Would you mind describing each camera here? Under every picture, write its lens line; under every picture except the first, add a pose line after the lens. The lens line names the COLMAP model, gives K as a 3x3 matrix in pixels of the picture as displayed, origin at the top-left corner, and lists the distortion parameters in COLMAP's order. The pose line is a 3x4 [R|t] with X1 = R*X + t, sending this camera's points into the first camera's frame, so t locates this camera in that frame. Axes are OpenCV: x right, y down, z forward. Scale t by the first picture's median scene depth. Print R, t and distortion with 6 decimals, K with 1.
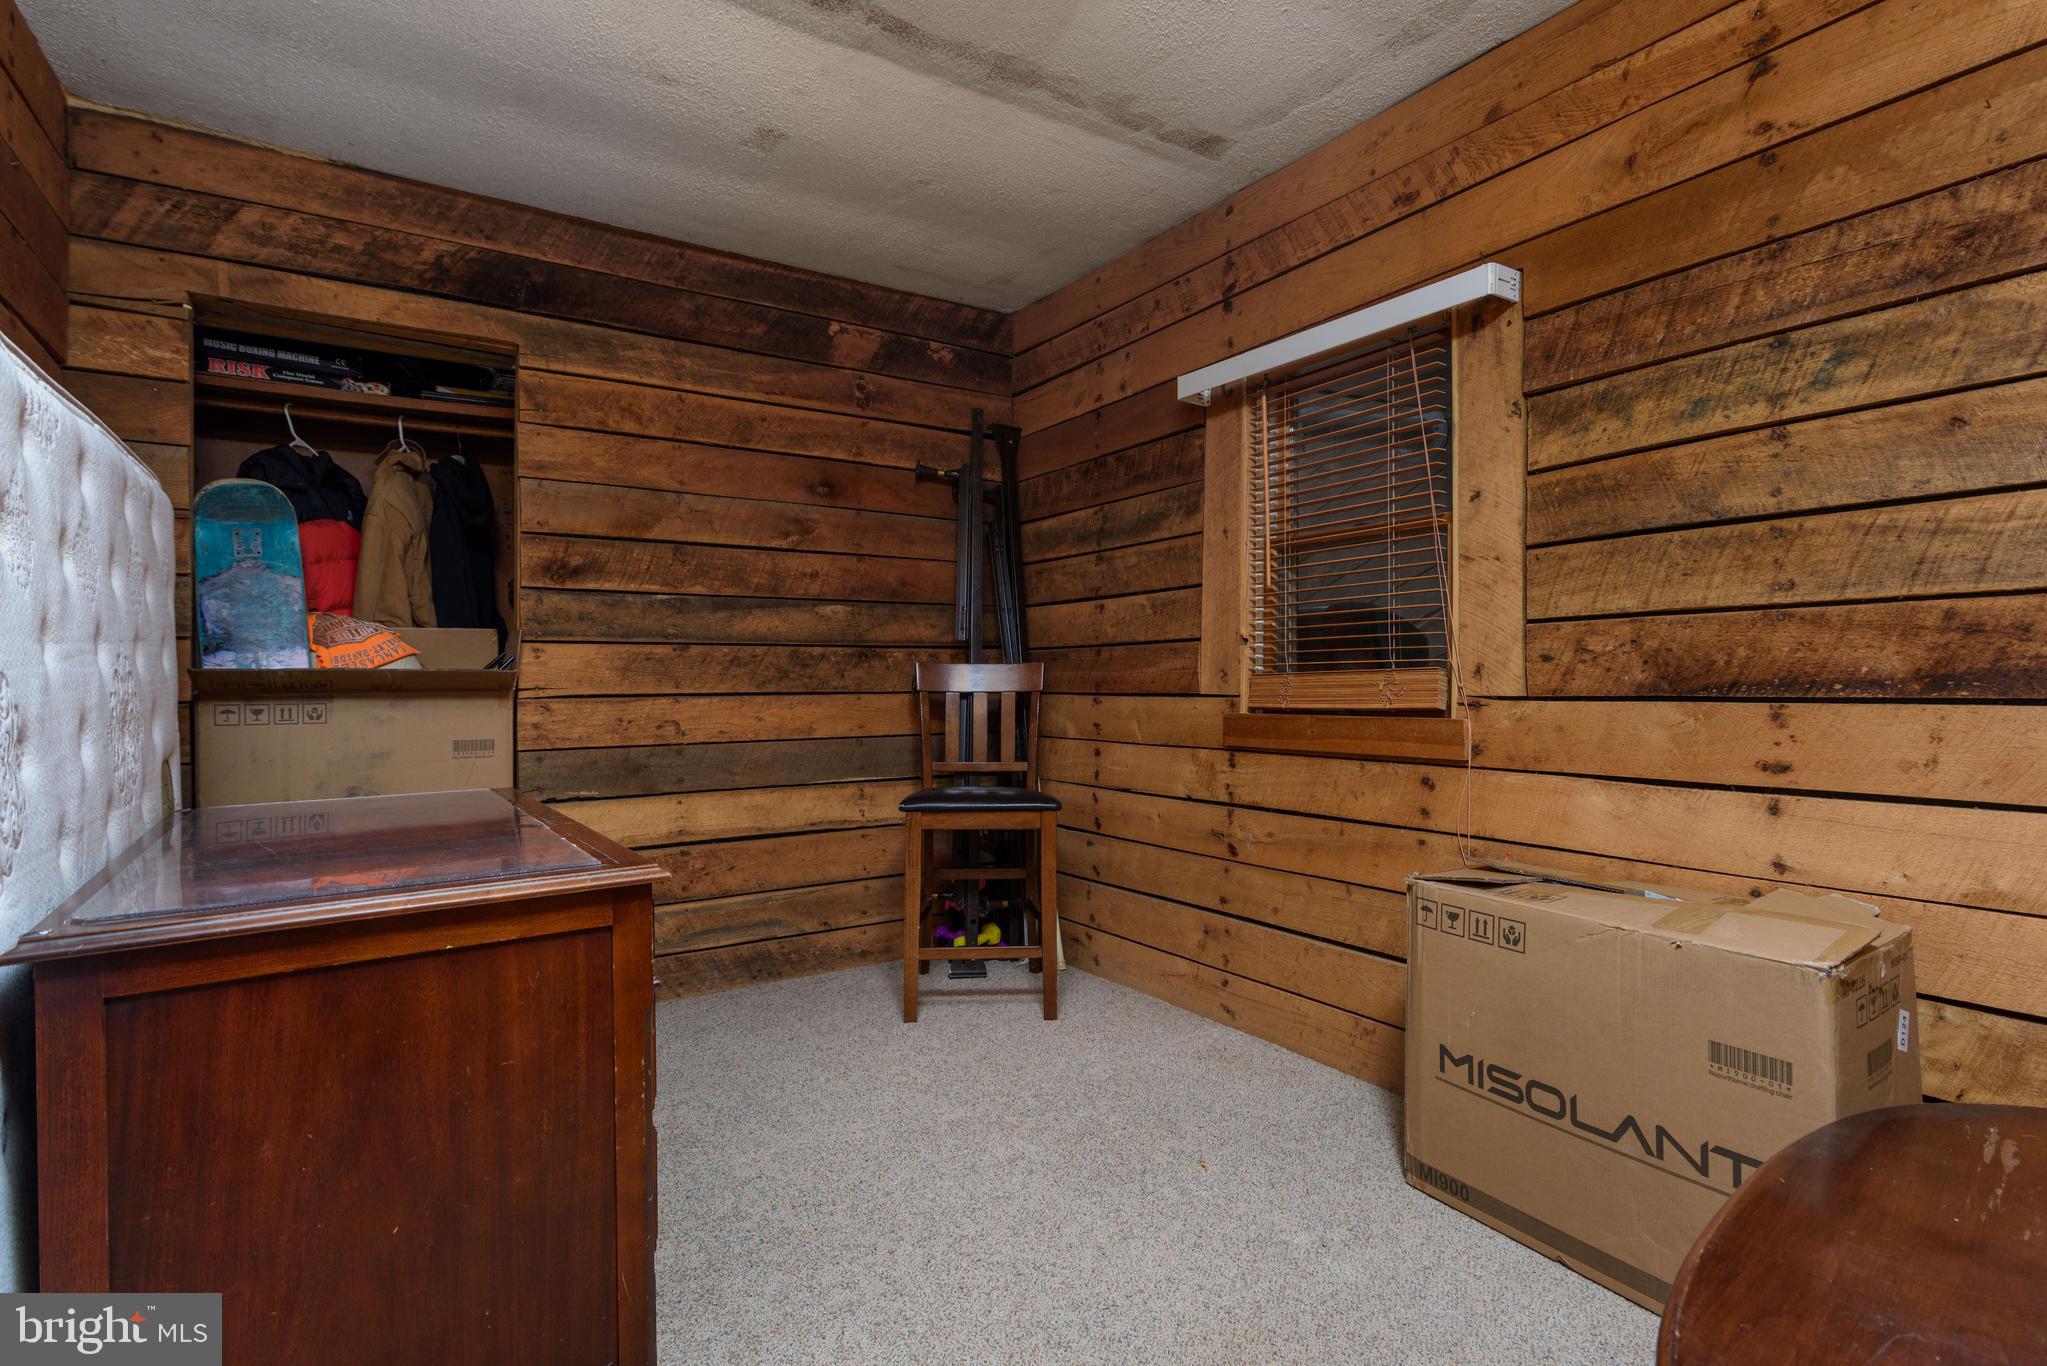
lens RADIAL K [[1027.8, 0, 1022.5], [0, 1027.8, 691.3], [0, 0, 1]] dist [0.009654, -0.005002]
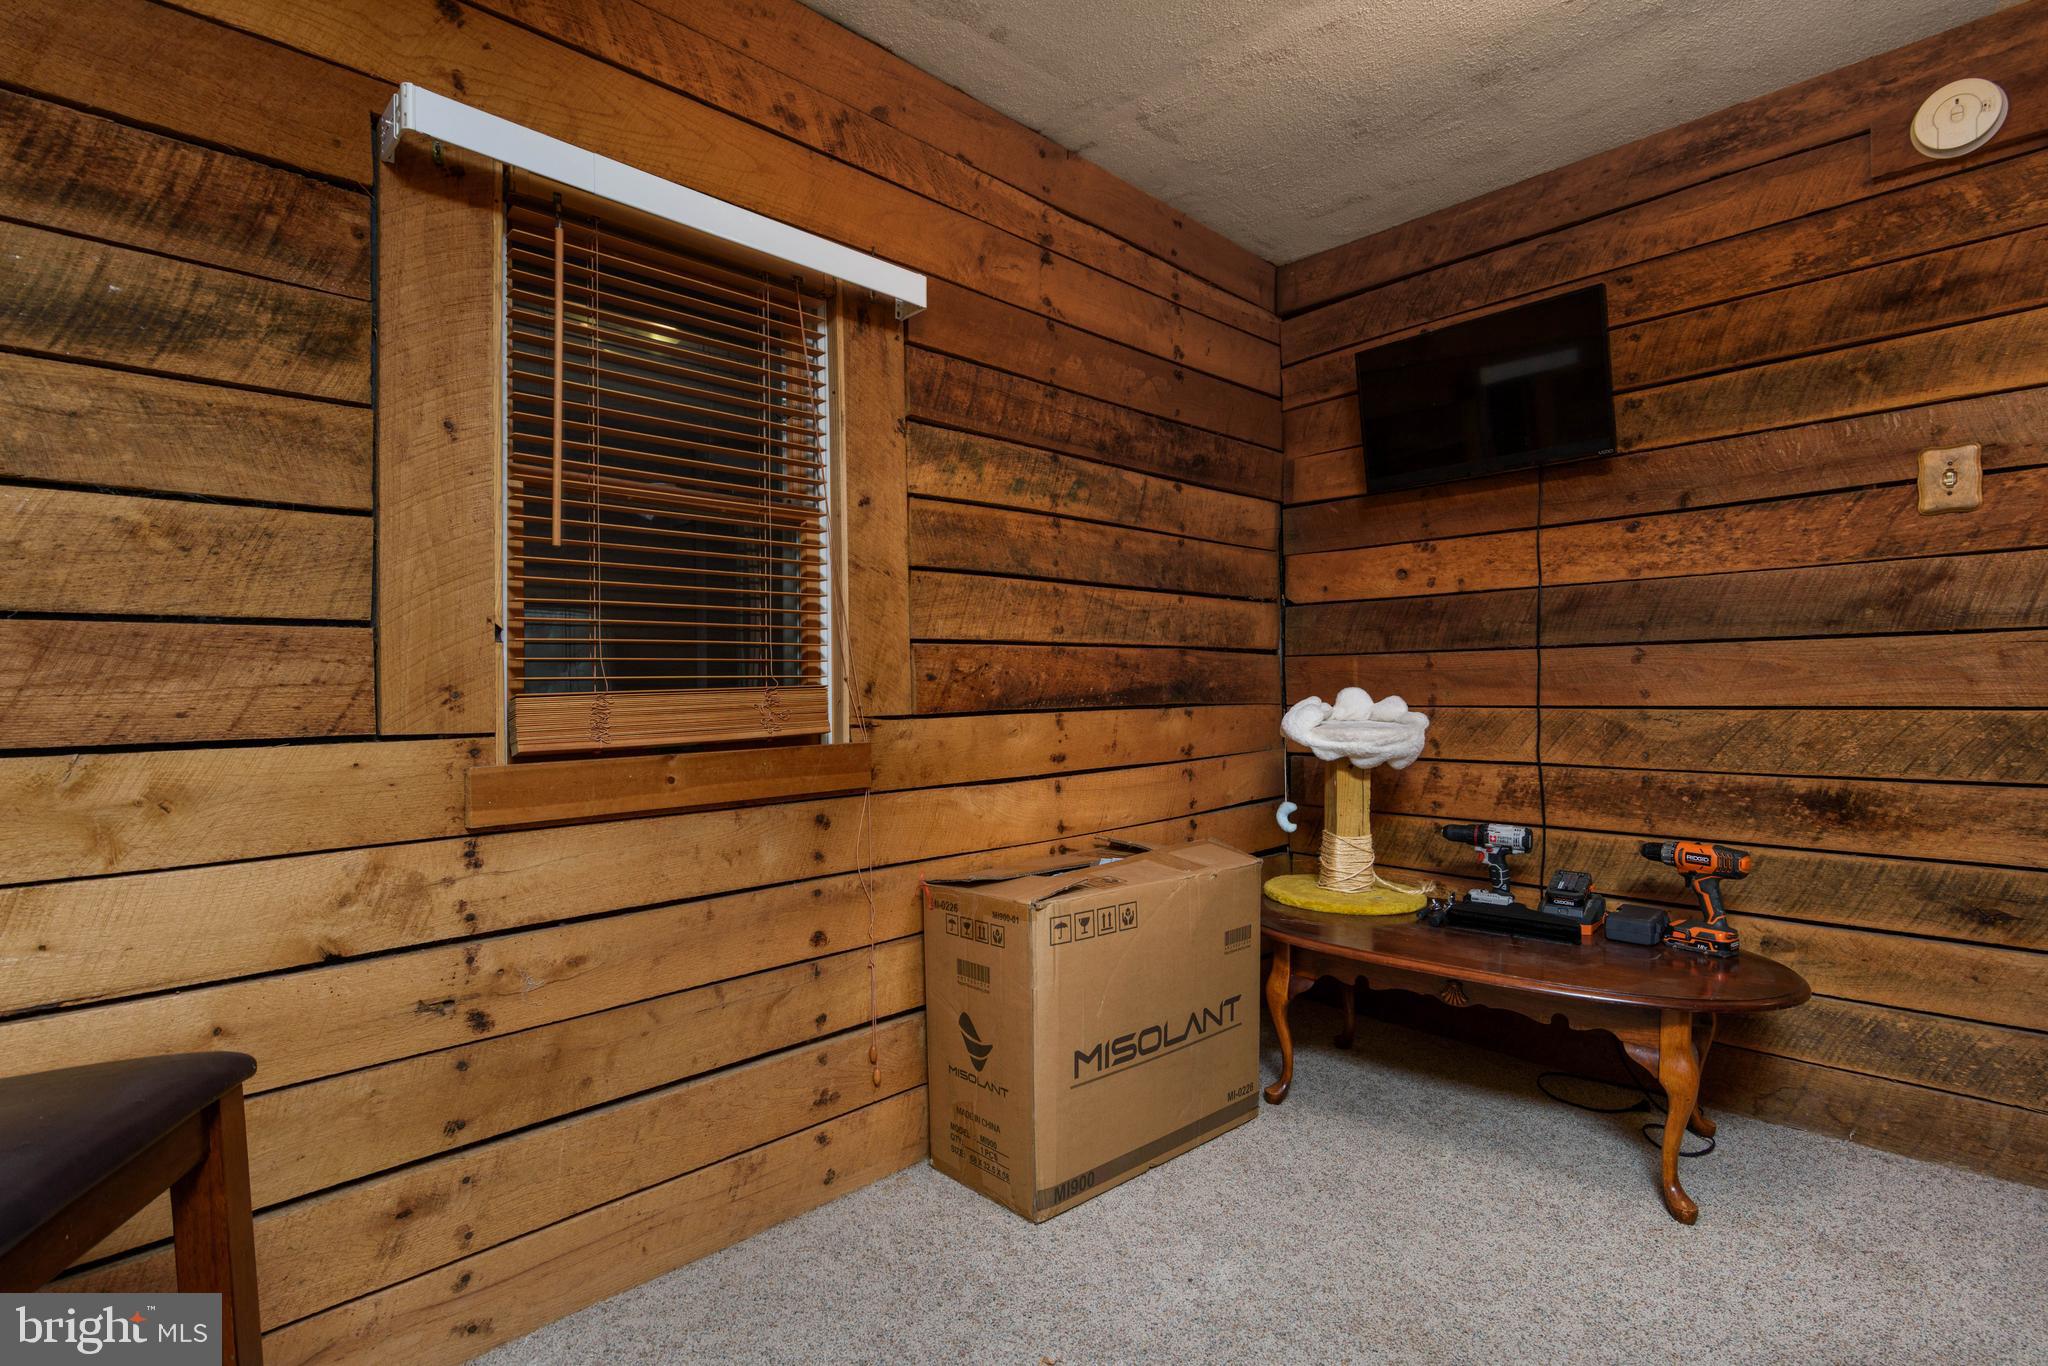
lens RADIAL K [[1028.3, 0, 1016.7], [0, 1028.3, 680.4], [0, 0, 1]] dist [0.009654, -0.005002]
pose [[-0.220392, 0.013447, 0.975319, -0.550225], [0.021536, 0.999728, -0.008917, -0.018693], [-0.975174, 0.019039, -0.220622, 1.194801]]
